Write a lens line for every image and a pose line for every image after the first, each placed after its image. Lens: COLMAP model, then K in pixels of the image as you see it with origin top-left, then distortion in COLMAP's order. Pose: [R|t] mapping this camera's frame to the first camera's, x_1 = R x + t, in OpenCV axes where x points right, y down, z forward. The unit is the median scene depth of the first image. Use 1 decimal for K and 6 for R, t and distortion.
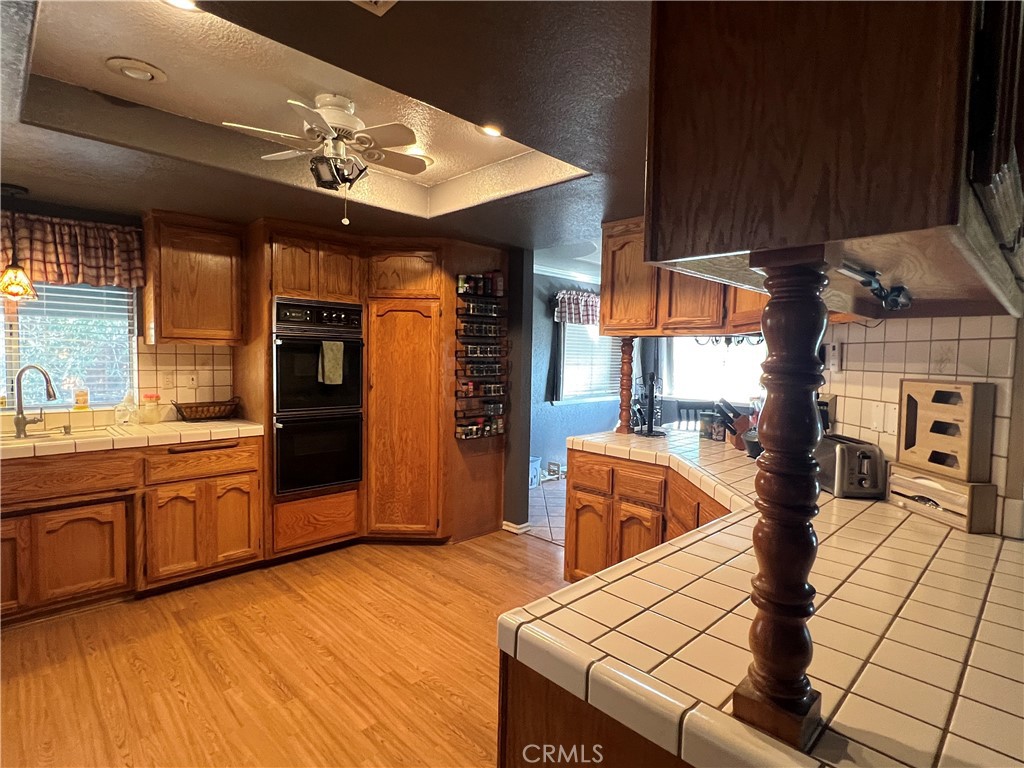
lens RADIAL K [[535.3, 0, 507.0], [0, 535.3, 388.1], [0, 0, 1]] dist [0.002738, -0.000067]
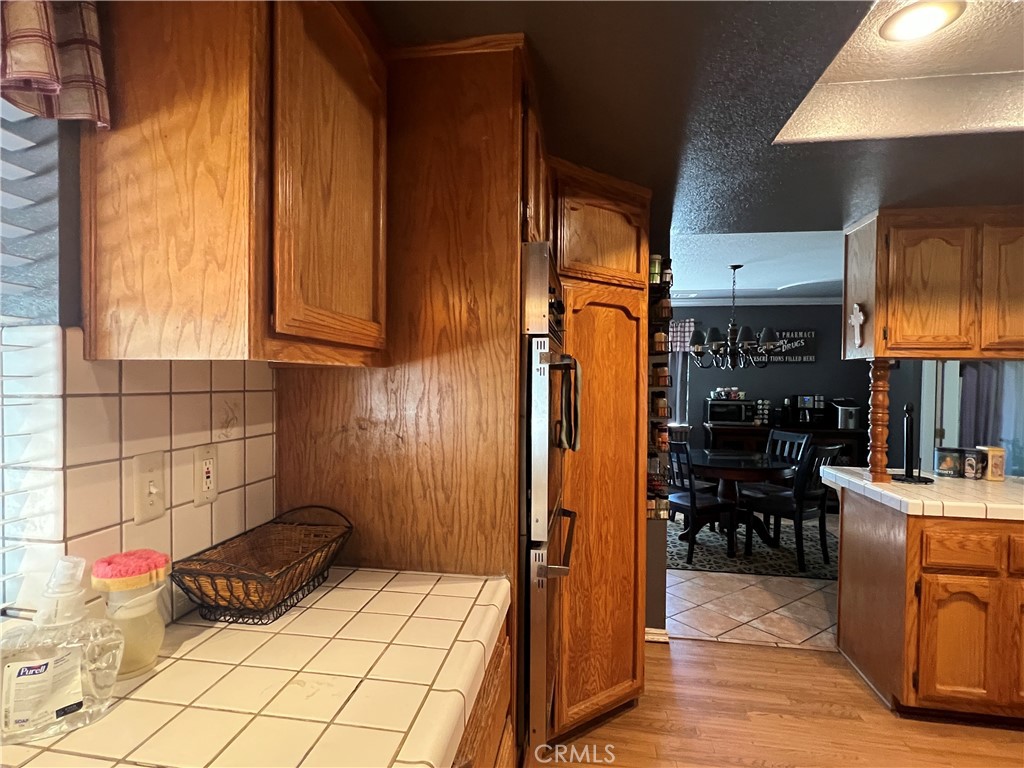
lens RADIAL K [[535.3, 0, 507.0], [0, 535.3, 388.1], [0, 0, 1]] dist [0.002738, -0.000067]
pose [[0.800500, -0.019222, 0.599025, -0.628954], [0.041221, 0.998885, -0.023032, -0.051540], [-0.597914, 0.043129, 0.800399, 0.641527]]
